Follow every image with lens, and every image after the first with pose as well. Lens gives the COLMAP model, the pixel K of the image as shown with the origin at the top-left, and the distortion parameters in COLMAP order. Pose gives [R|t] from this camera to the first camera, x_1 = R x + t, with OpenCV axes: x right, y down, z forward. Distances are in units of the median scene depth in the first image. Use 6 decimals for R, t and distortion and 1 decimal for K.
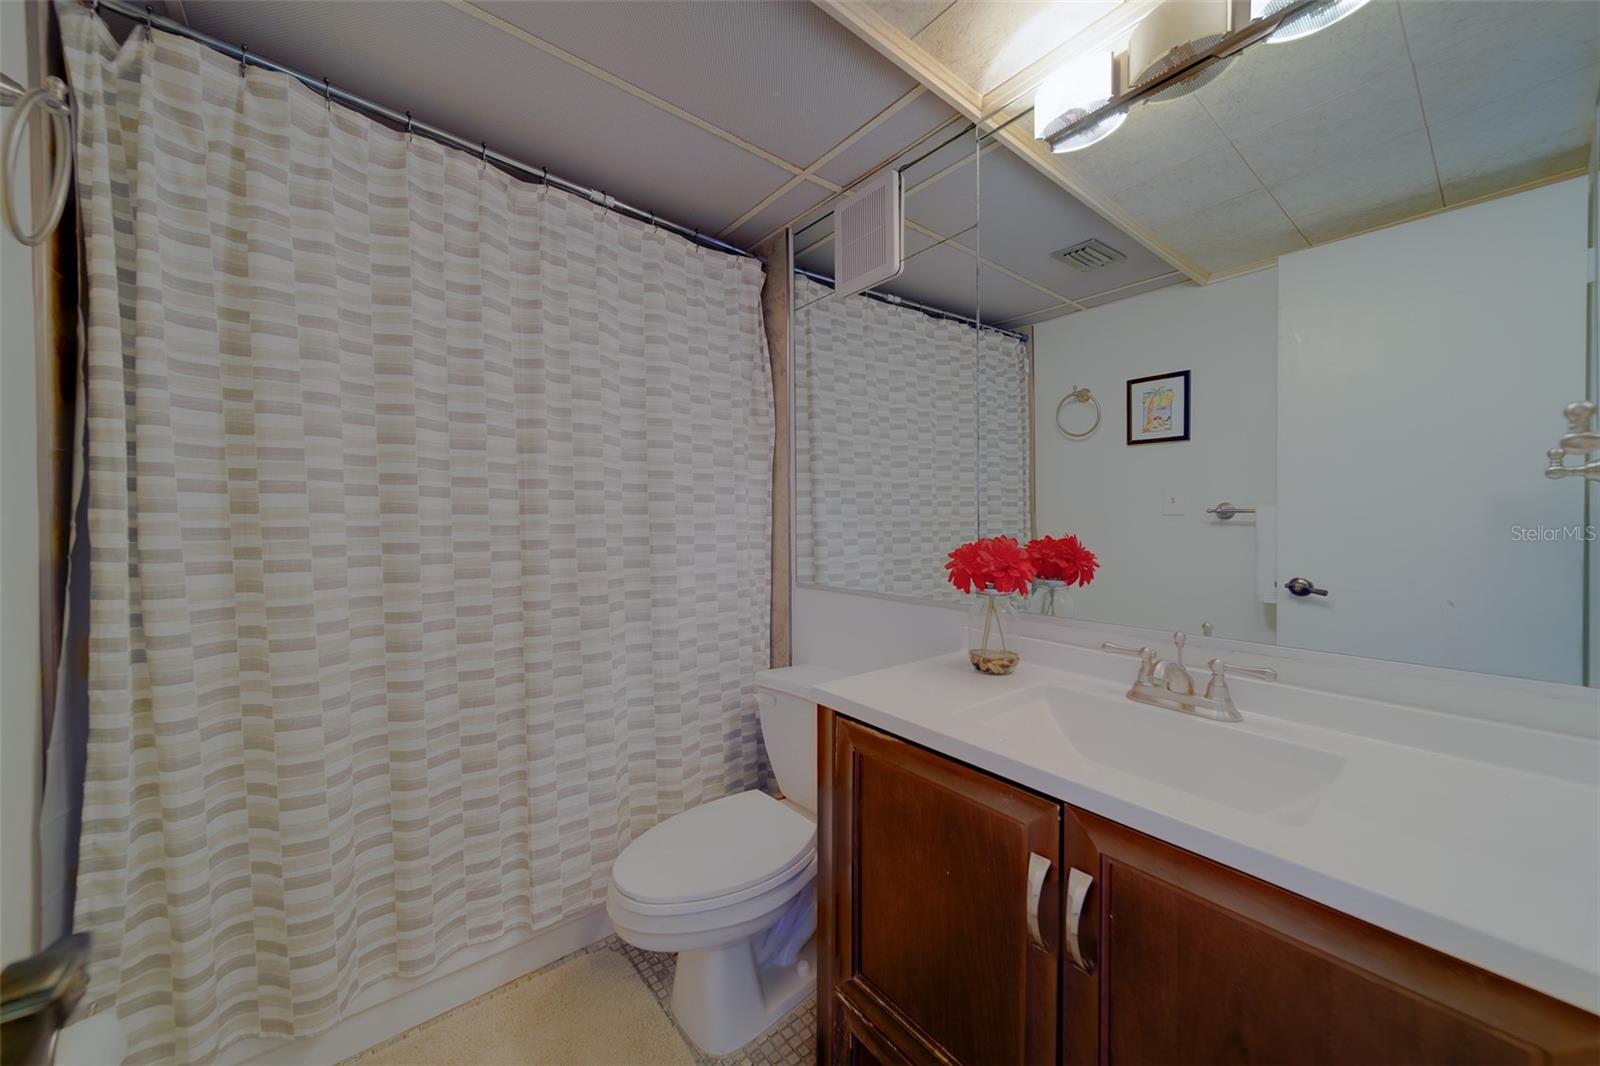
lens RADIAL K [[569.6, 0, 799.5], [0, 569.6, 523.7], [0, 0, 1]] dist [0.006938, -0.000744]
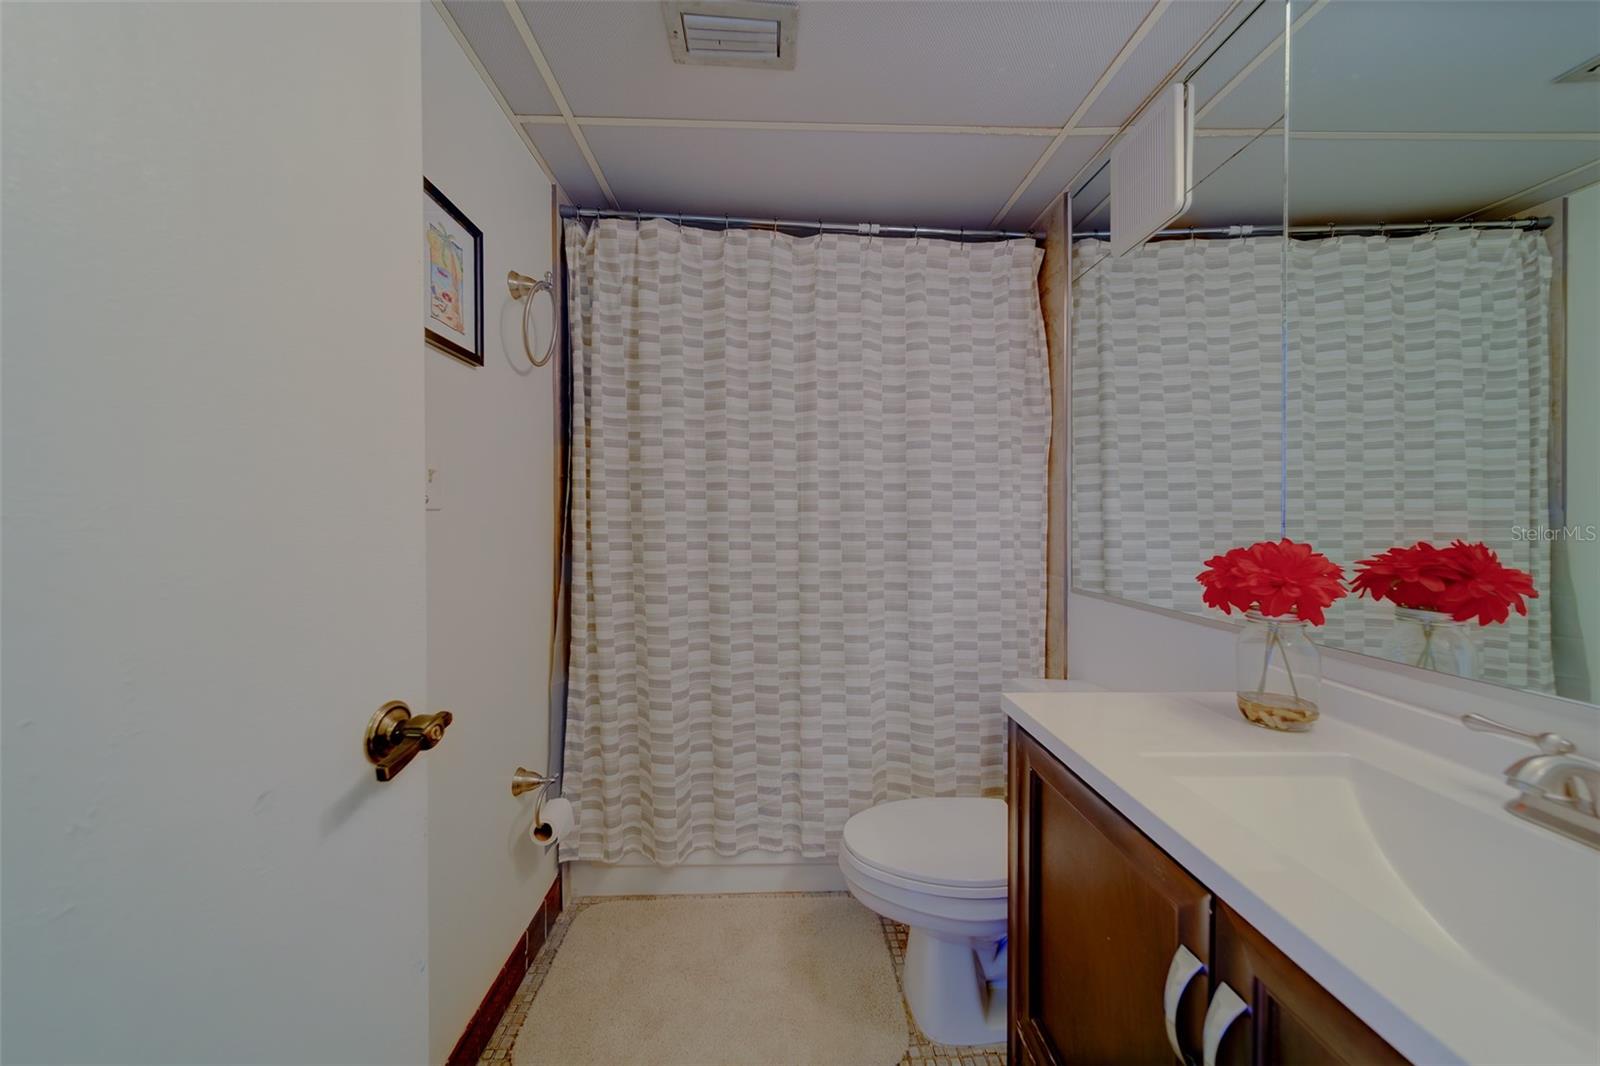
lens RADIAL K [[569.6, 0, 791.5], [0, 569.6, 521.7], [0, 0, 1]] dist [0.006938, -0.000744]
pose [[0.791941, 0.007894, -0.610547, 0.248222], [-0.007548, 0.999967, 0.003139, 0.000611], [0.610551, 0.002123, 0.791974, 0.030399]]
